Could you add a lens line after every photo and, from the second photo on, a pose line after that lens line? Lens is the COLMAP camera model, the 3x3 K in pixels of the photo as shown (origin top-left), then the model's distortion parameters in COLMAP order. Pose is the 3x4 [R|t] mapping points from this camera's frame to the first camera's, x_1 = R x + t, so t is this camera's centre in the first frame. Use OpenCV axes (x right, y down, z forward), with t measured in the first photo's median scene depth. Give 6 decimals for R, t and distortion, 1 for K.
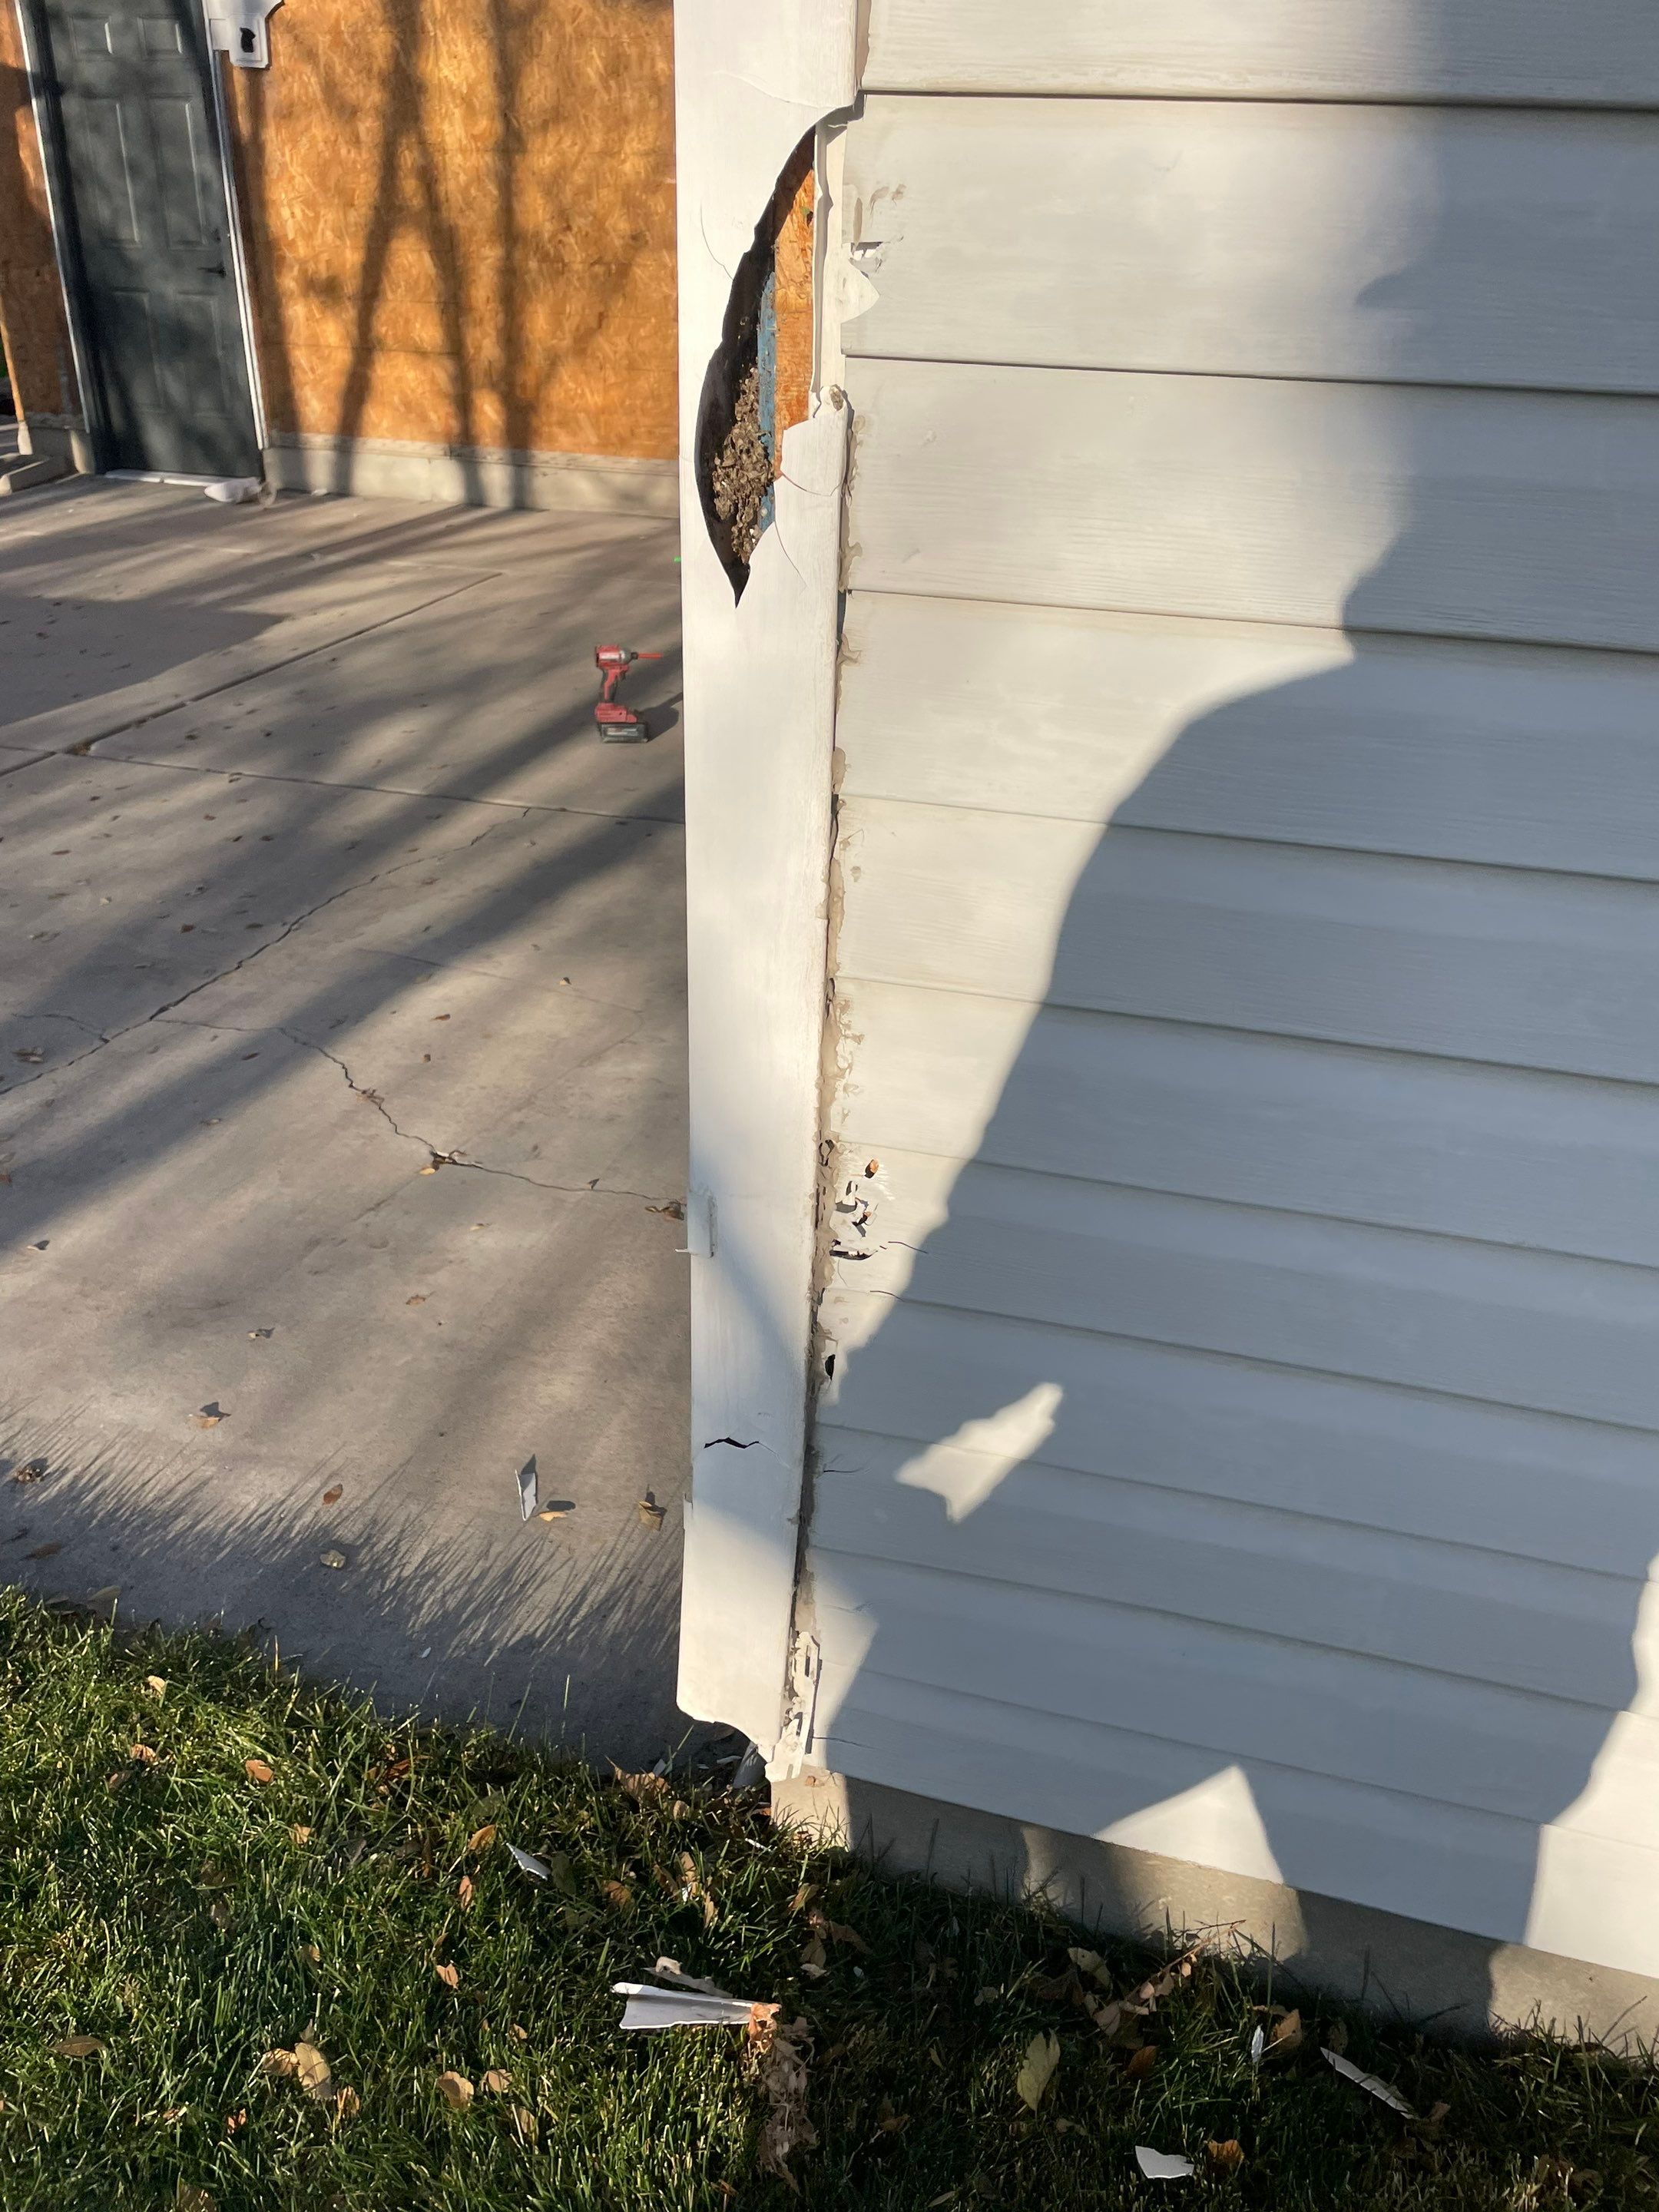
lens RADIAL K [[1571.2, 0, 784.3], [0, 1571.2, 1113.9], [0, 0, 1]] dist [0.082629, -0.096261]
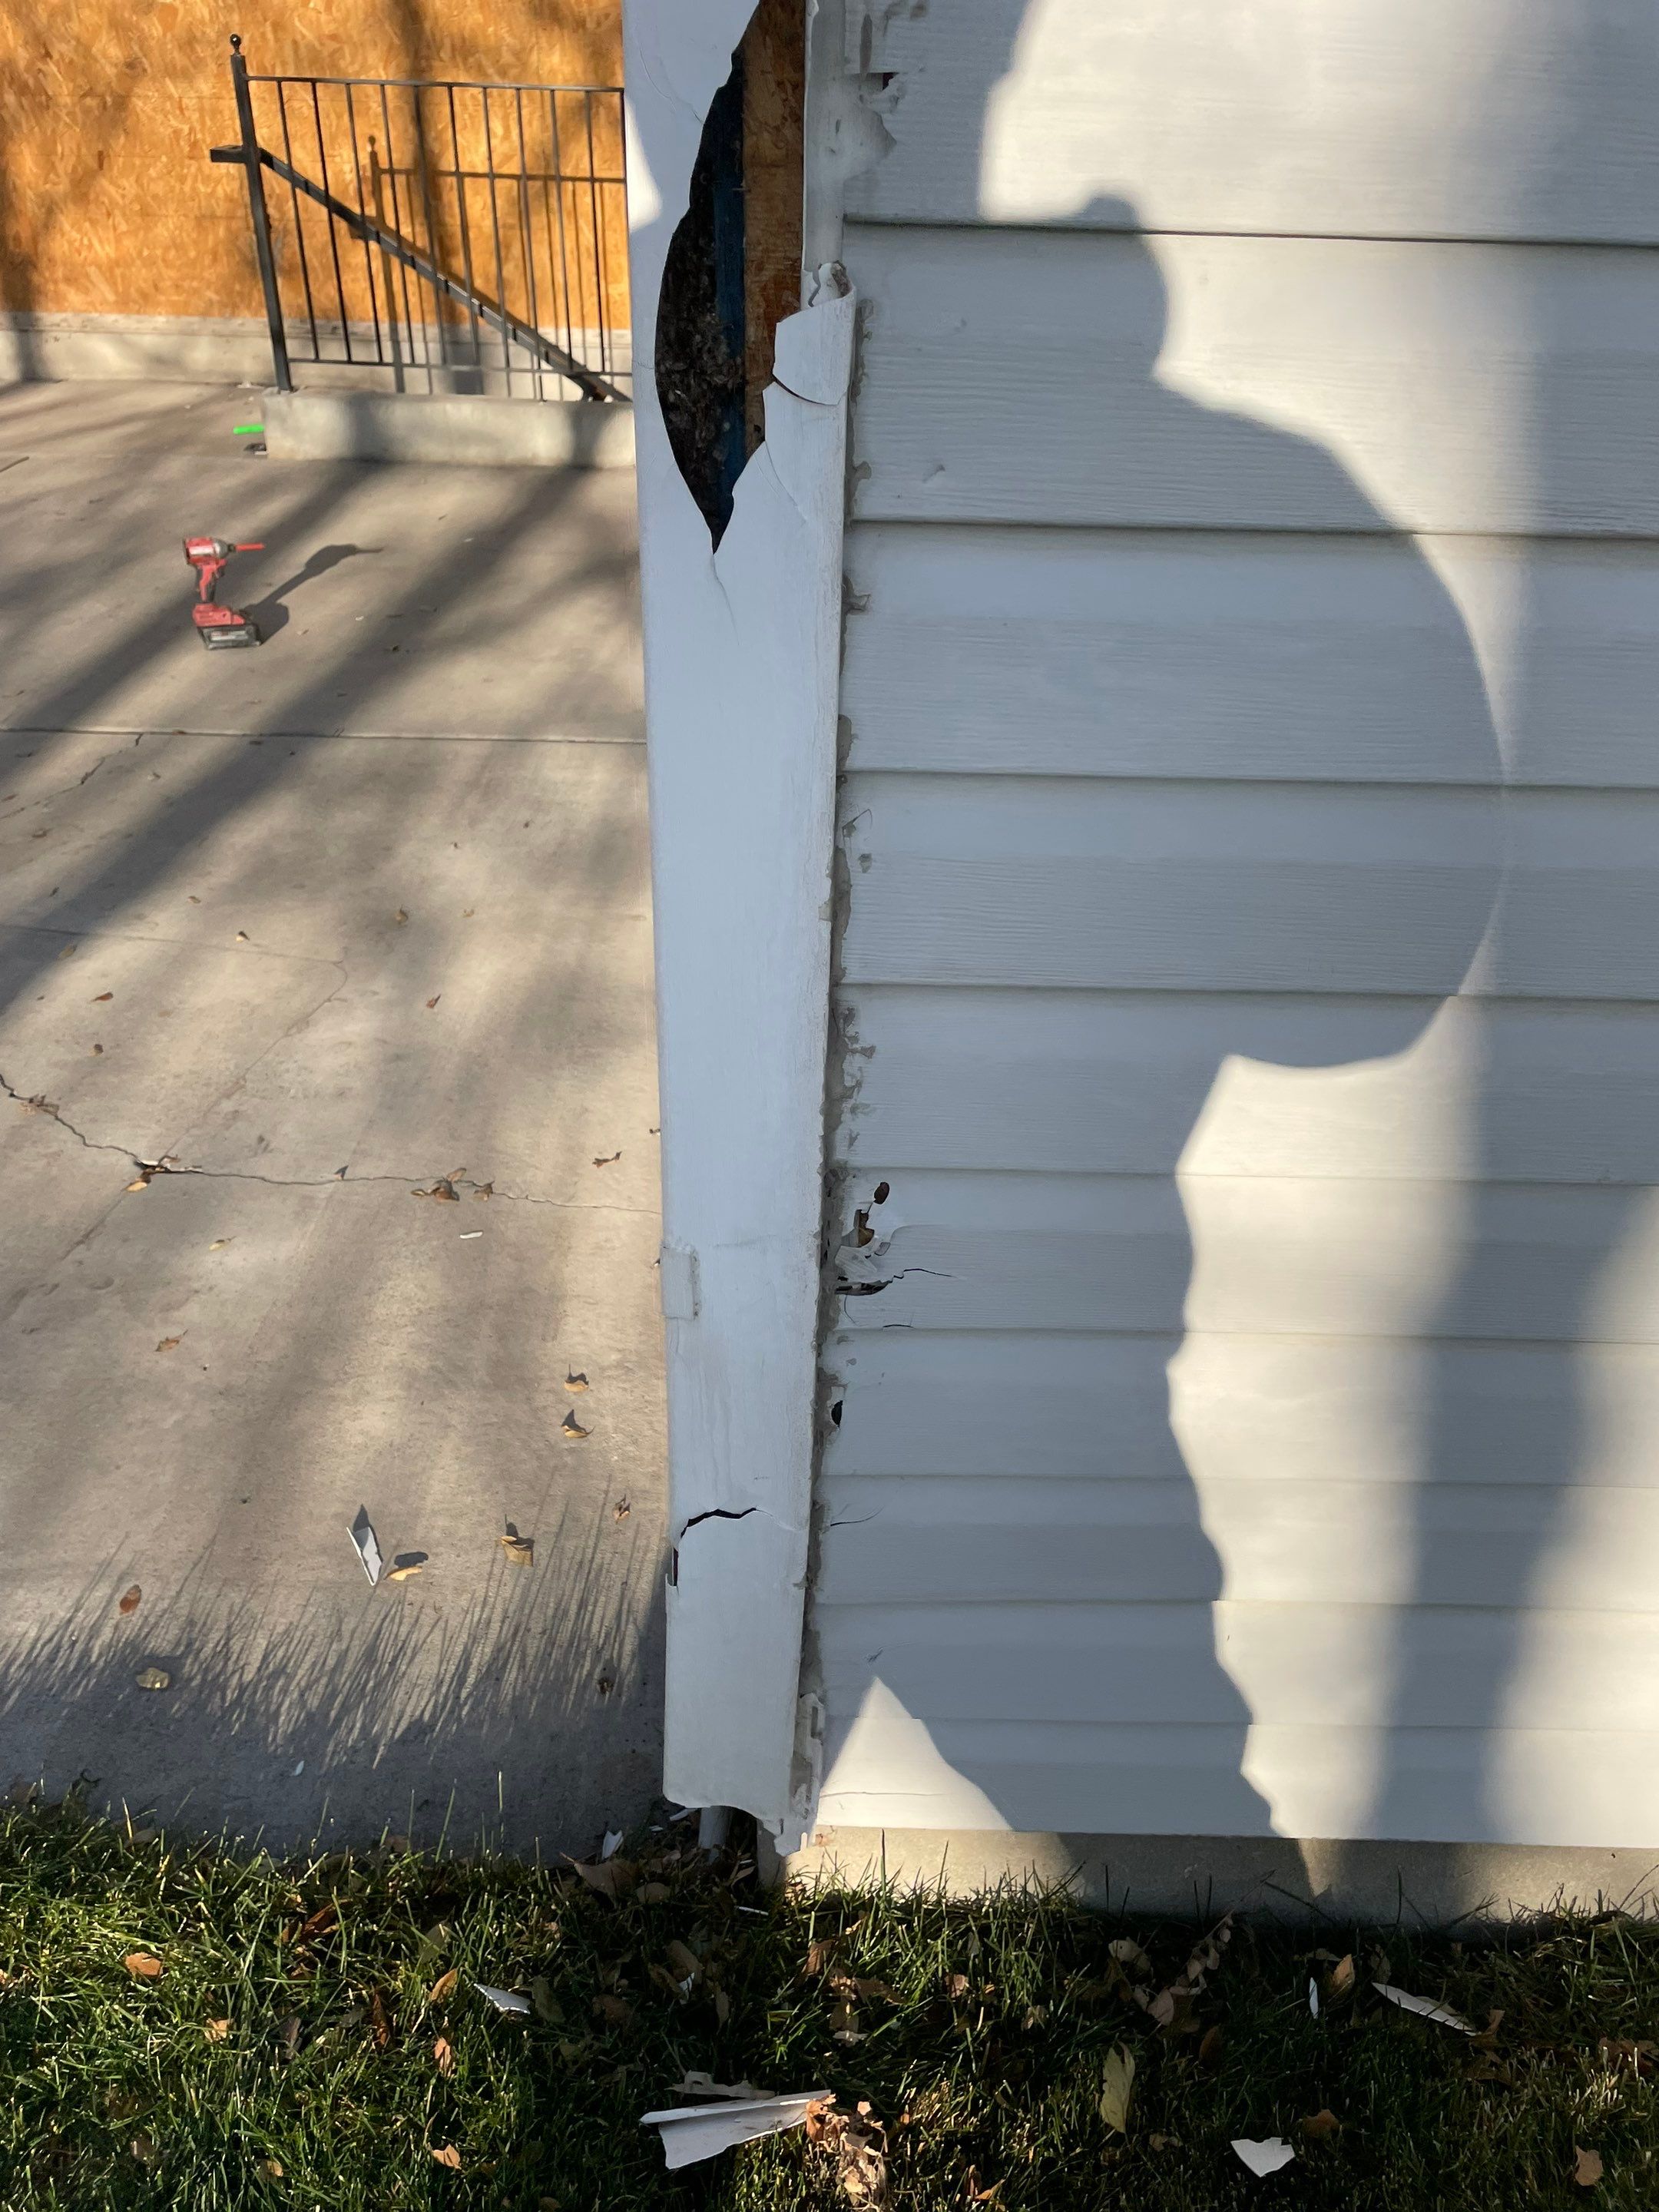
lens RADIAL K [[1622.2, 0, 837.1], [0, 1622.2, 1117.4], [0, 0, 1]] dist [0.075968, -0.090869]
pose [[0.964980, -0.142886, 0.219995, -0.080764], [0.127521, 0.988390, 0.082602, -0.042342], [-0.229243, -0.051655, 0.971998, 0.074576]]
